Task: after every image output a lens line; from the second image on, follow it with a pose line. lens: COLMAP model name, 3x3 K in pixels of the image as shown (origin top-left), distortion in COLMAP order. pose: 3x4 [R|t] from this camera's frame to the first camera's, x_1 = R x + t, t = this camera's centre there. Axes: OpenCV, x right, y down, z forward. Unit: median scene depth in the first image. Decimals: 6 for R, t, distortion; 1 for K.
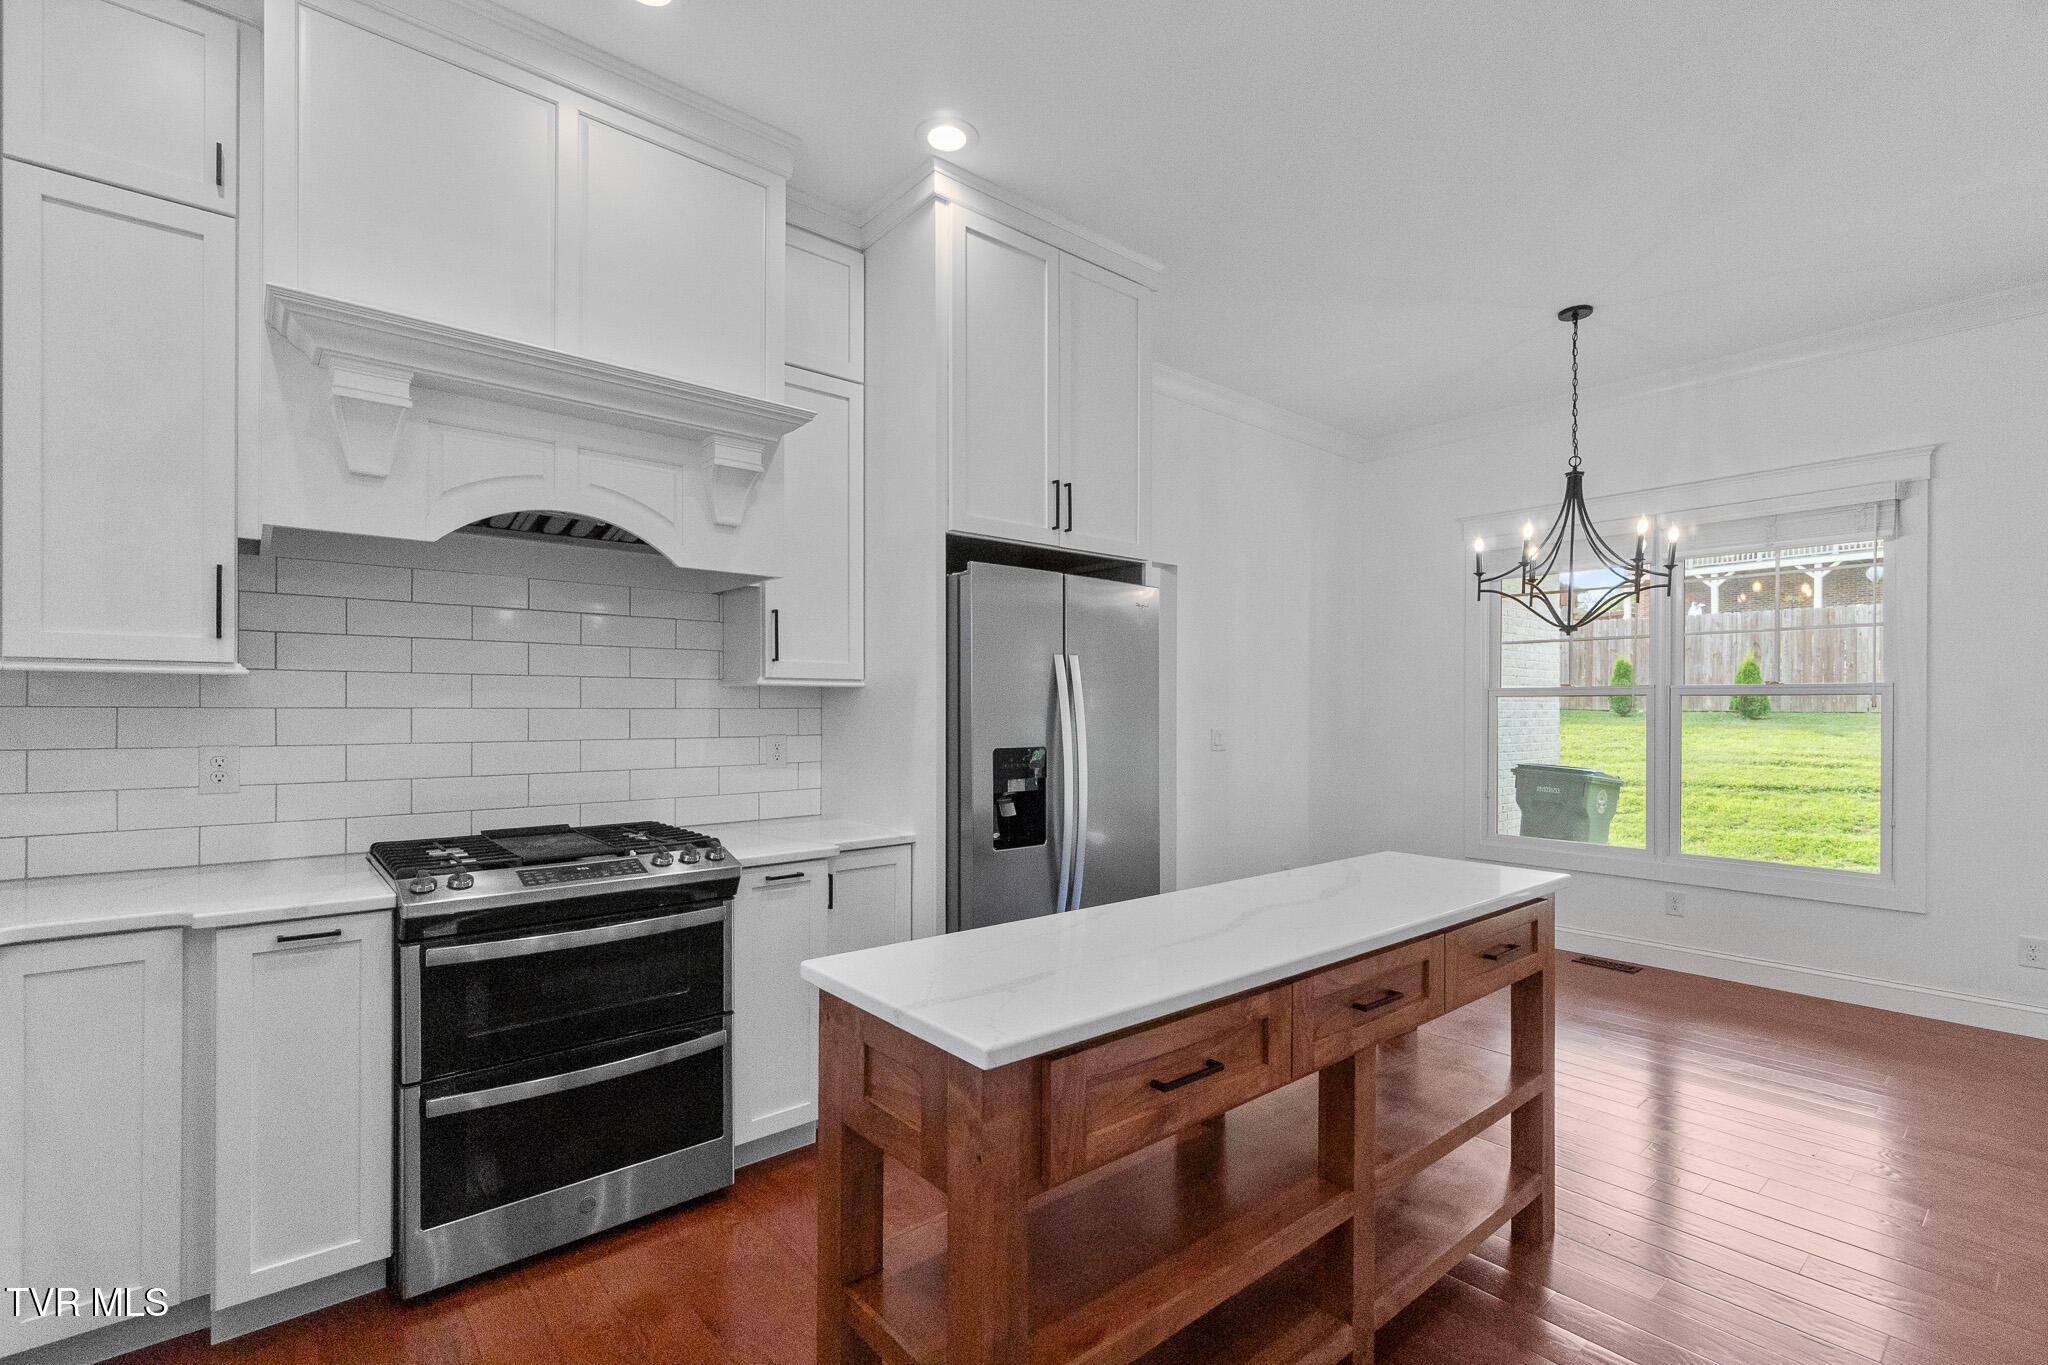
lens RADIAL K [[902.8, 0, 998.2], [0, 902.8, 713.4], [0, 0, 1]] dist [0.001169, -0.000027]
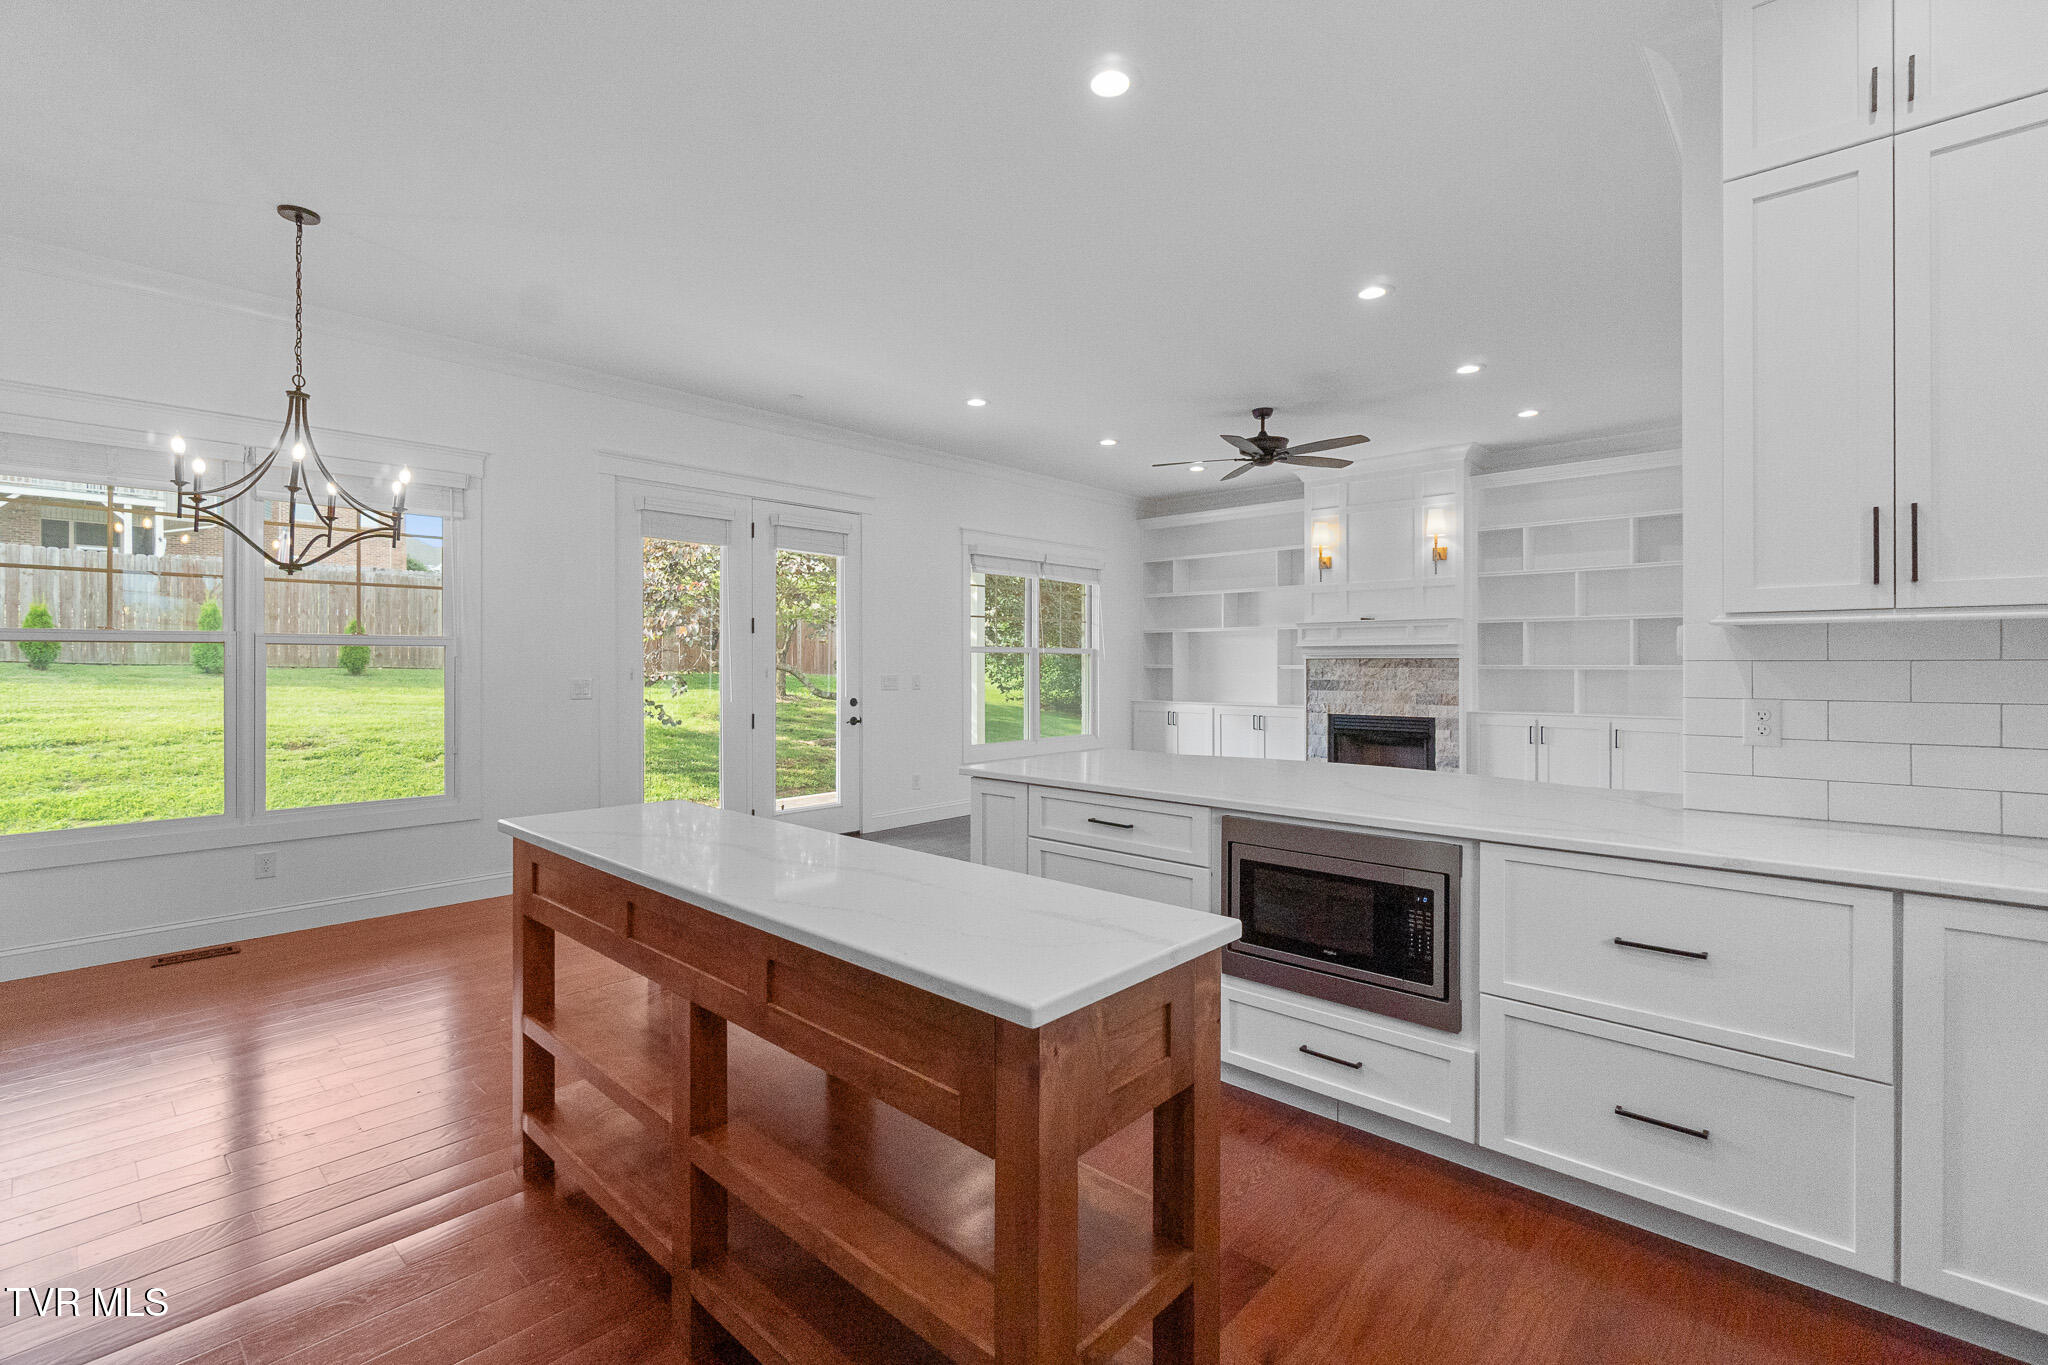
lens RADIAL K [[902.8, 0, 1028.1], [0, 902.8, 665.5], [0, 0, 1]] dist [0.001169, -0.000027]
pose [[-0.134474, -0.008469, 0.990881, -0.345563], [0.004643, 0.999947, 0.009177, -0.002385], [-0.990906, 0.005835, -0.134428, 0.405537]]
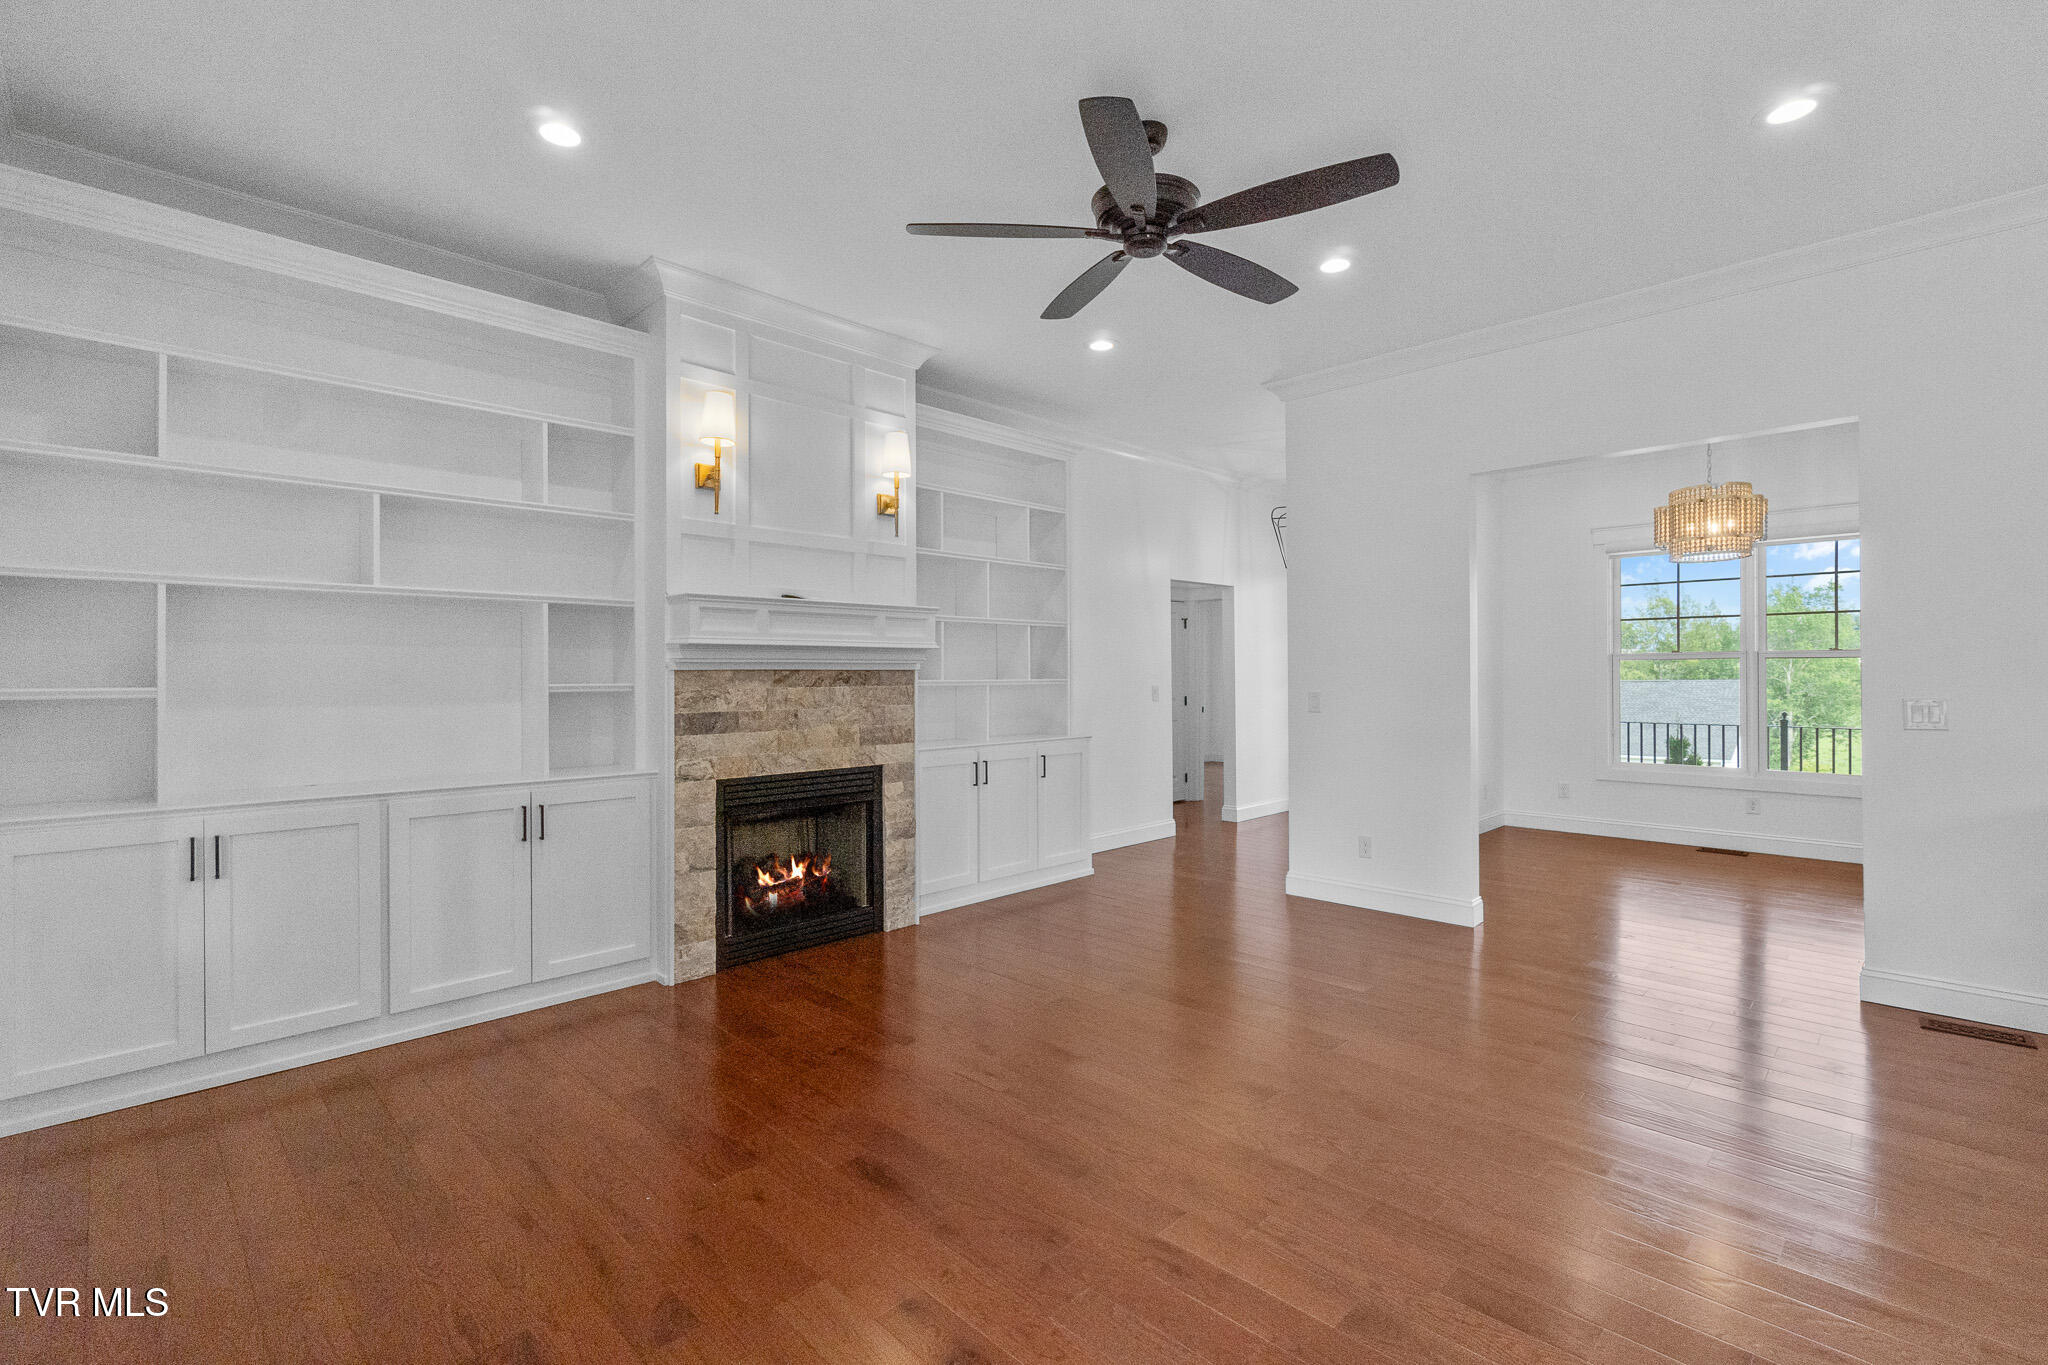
lens RADIAL K [[902.8, 0, 1028.4], [0, 902.8, 678.0], [0, 0, 1]] dist [0.001169, -0.000027]
pose [[-0.996137, 0.000216, -0.087816, 1.341977], [-0.000393, 0.999976, 0.006918, 0.006207], [0.087816, 0.006926, -0.996113, 0.507501]]
